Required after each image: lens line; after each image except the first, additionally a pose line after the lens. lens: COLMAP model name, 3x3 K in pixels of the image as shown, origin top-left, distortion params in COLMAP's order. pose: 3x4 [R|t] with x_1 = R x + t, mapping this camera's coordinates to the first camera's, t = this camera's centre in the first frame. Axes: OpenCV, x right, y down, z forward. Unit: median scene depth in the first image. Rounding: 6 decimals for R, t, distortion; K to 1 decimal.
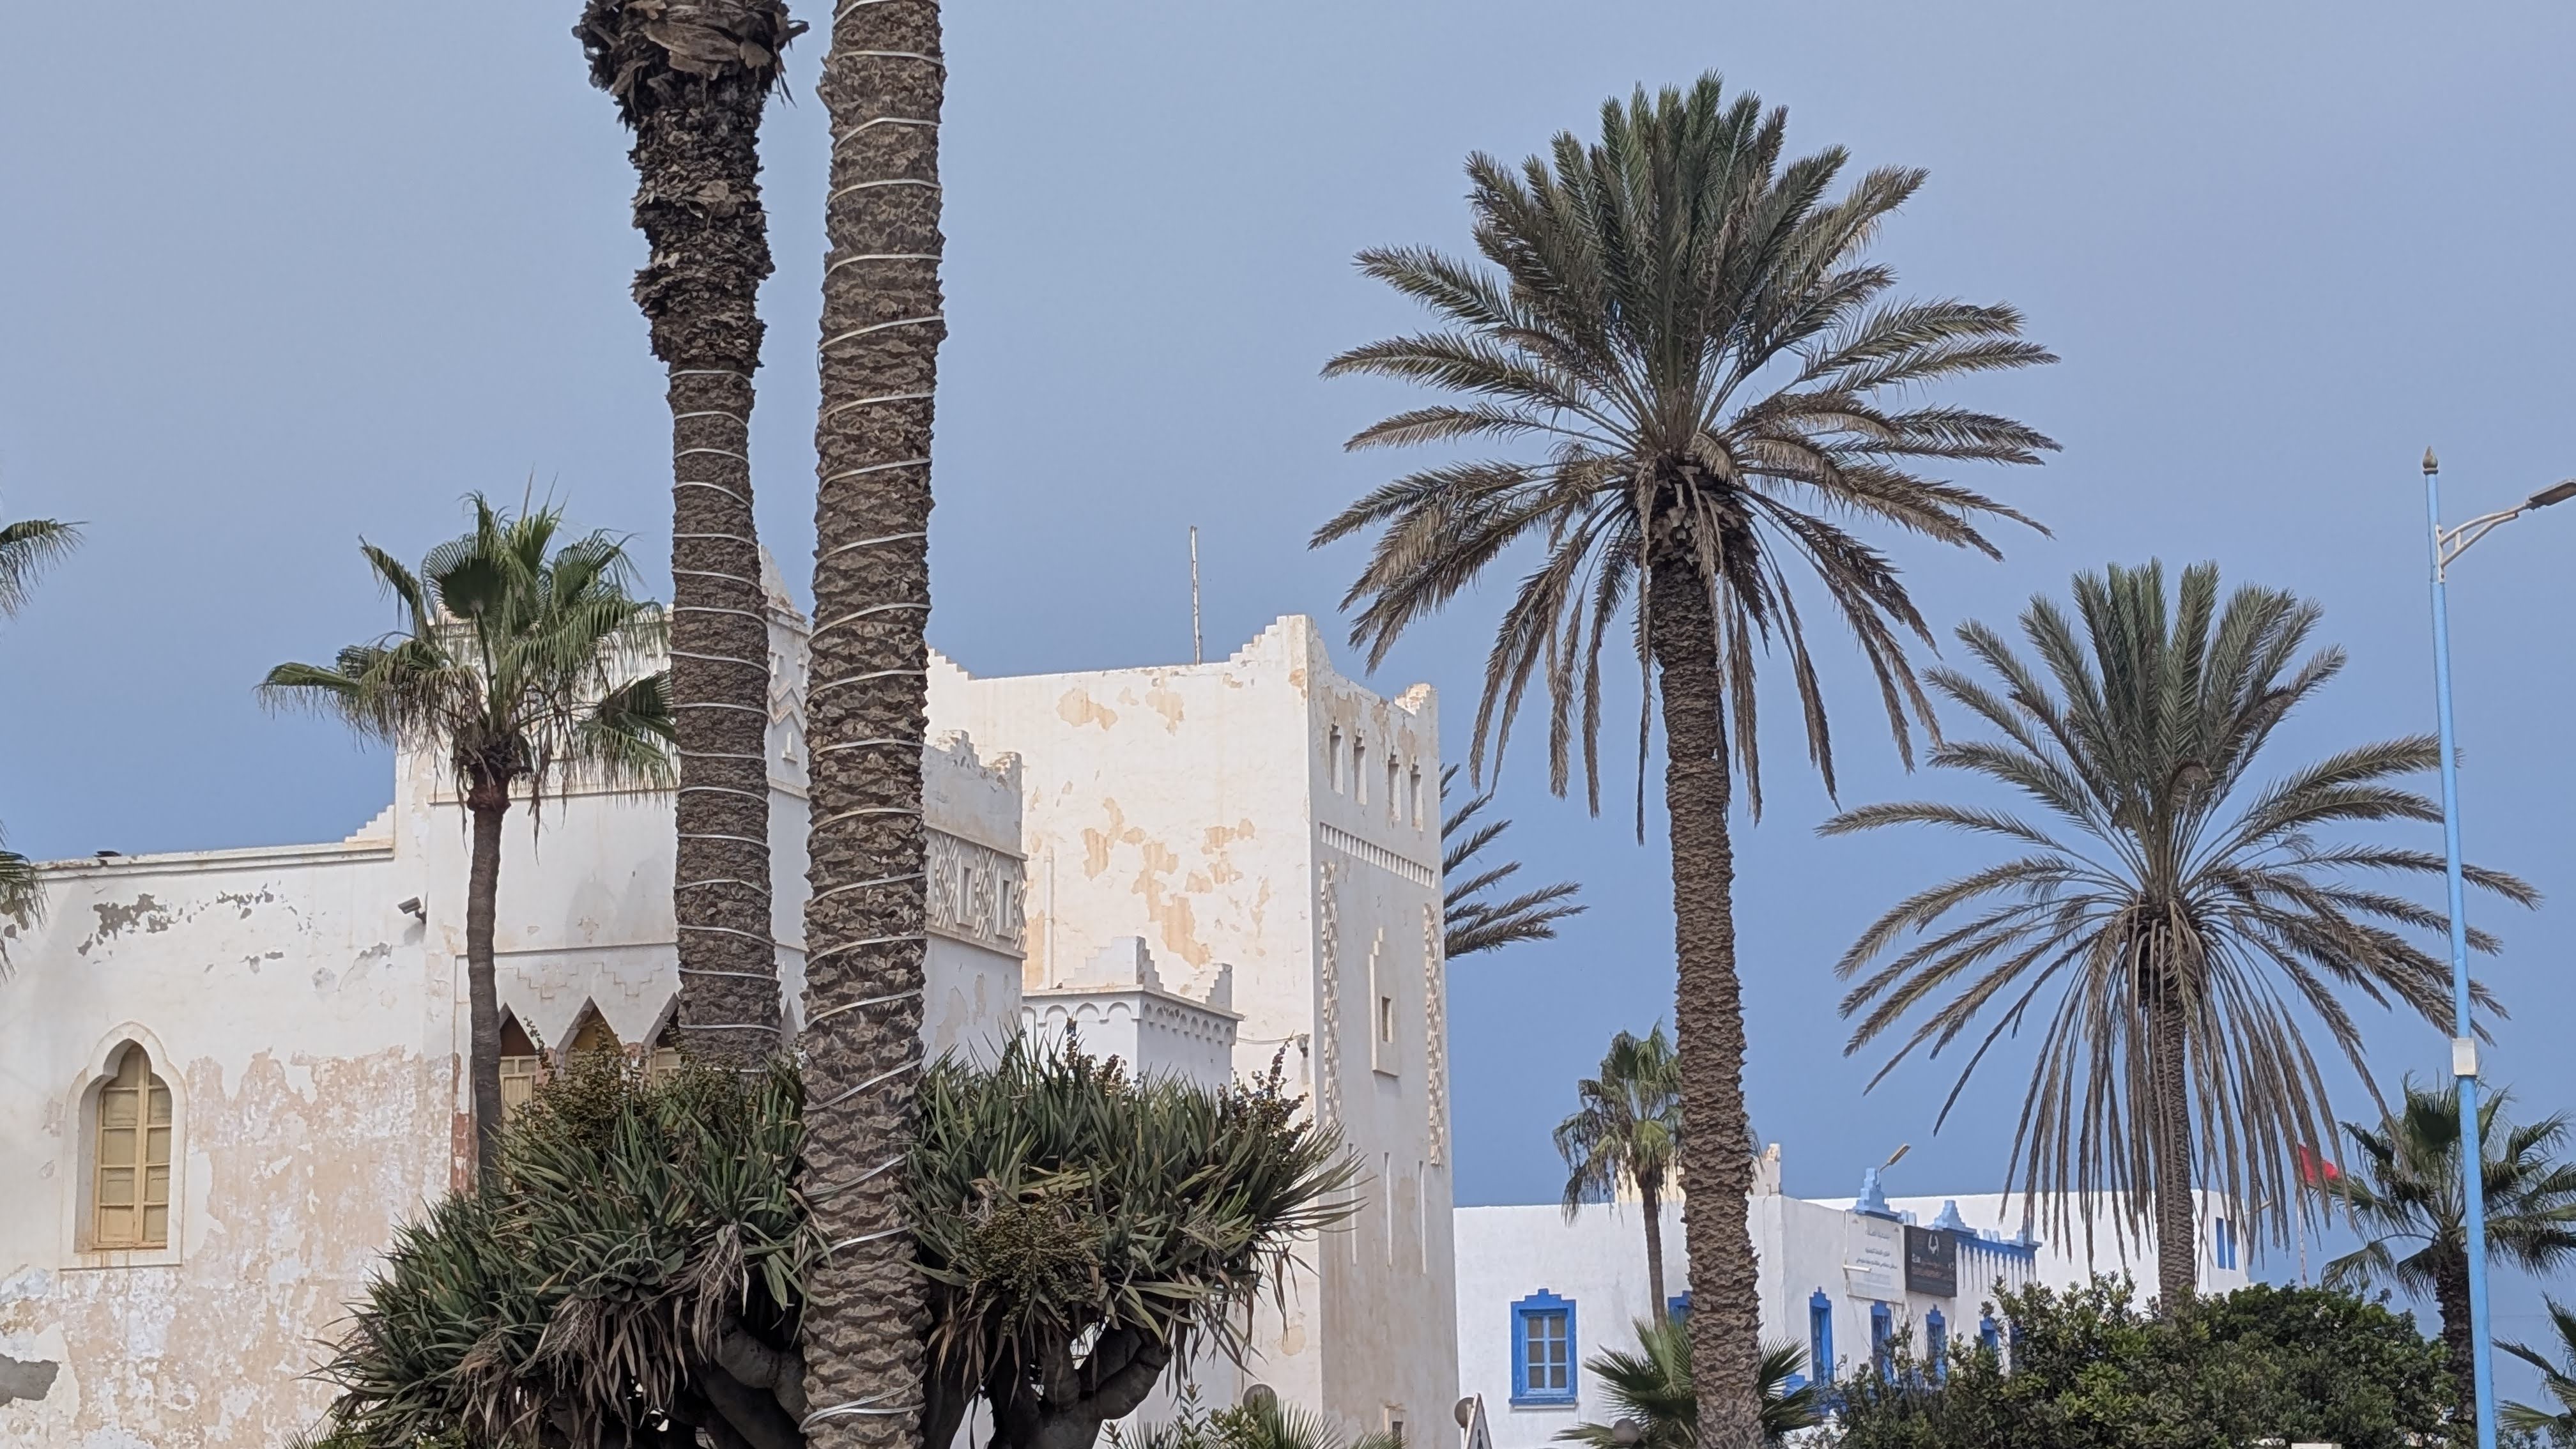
lens RADIAL K [[4642.7, 0, 1288.0], [0, 4642.7, 724.5], [0, 0, 1]] dist [0.098998, 0.071773]
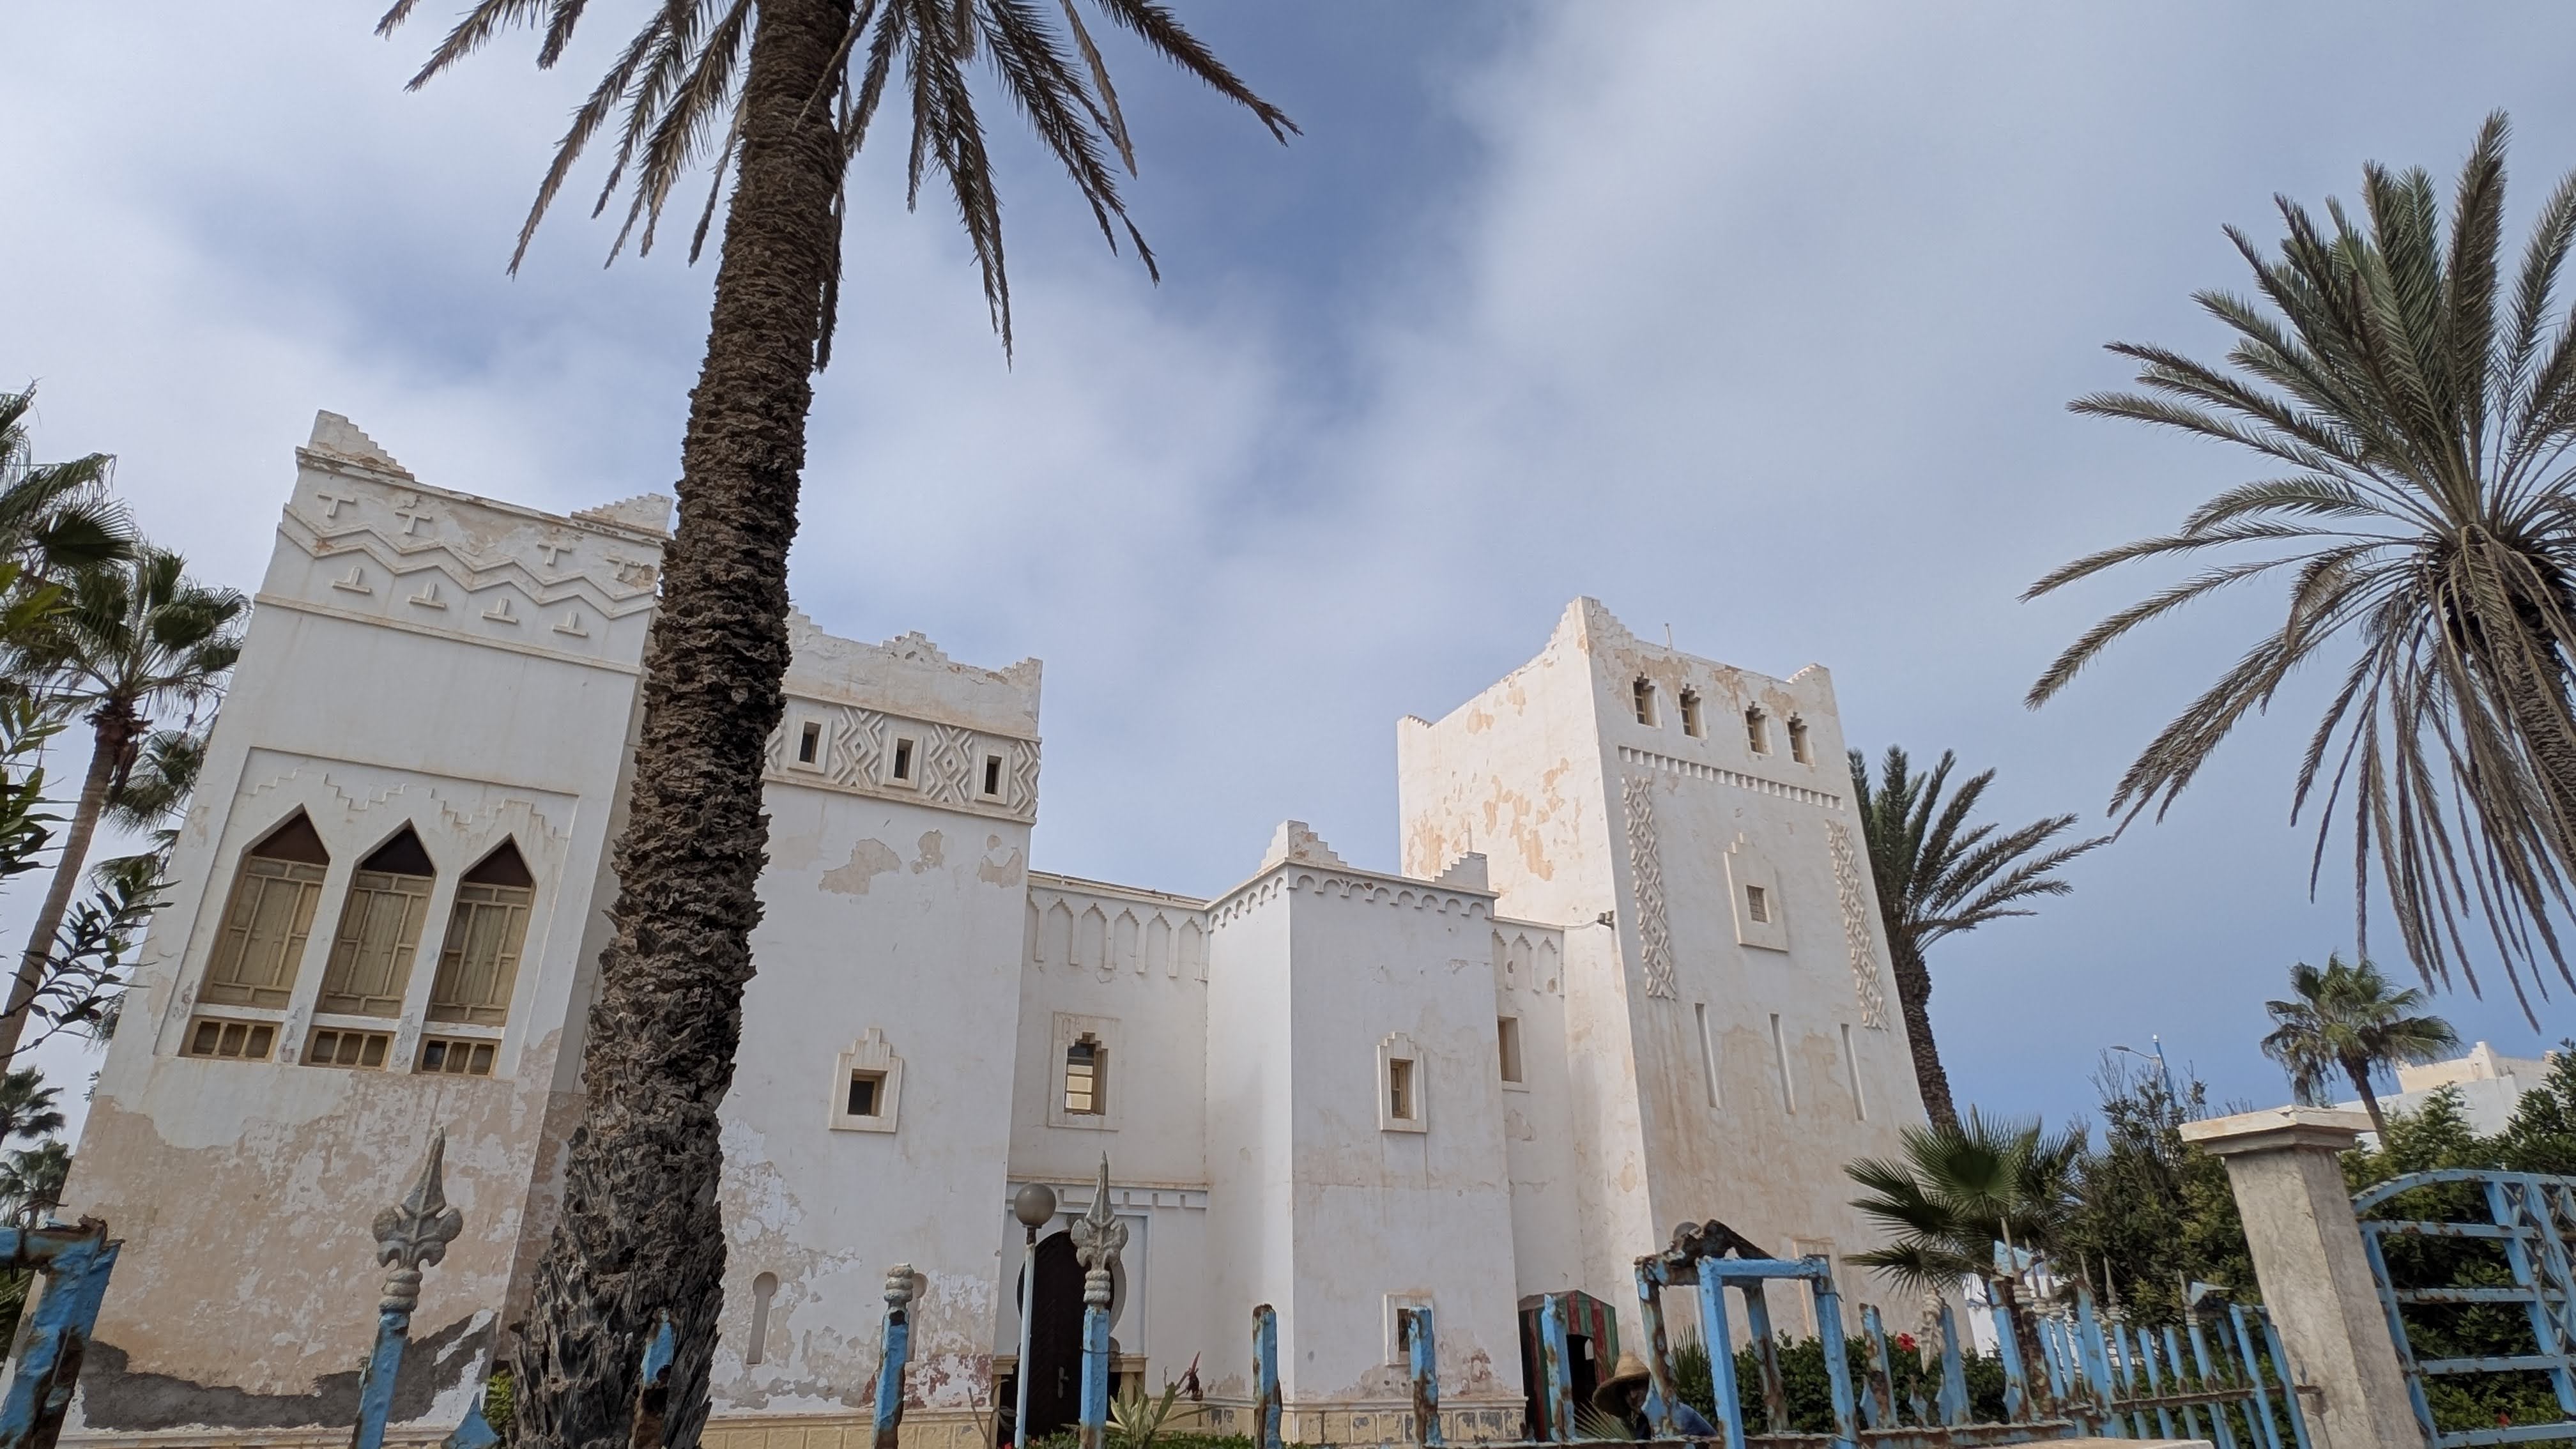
lens RADIAL K [[1368.9, 0, 1288.0], [0, 1368.9, 724.5], [0, 0, 1]] dist [0.001342, 0.000721]
pose [[0.730817, -0.277956, -0.623416, 0.232315], [0.114938, 0.950402, -0.289007, 0.150313], [0.672827, 0.139557, 0.726517, 0.913915]]
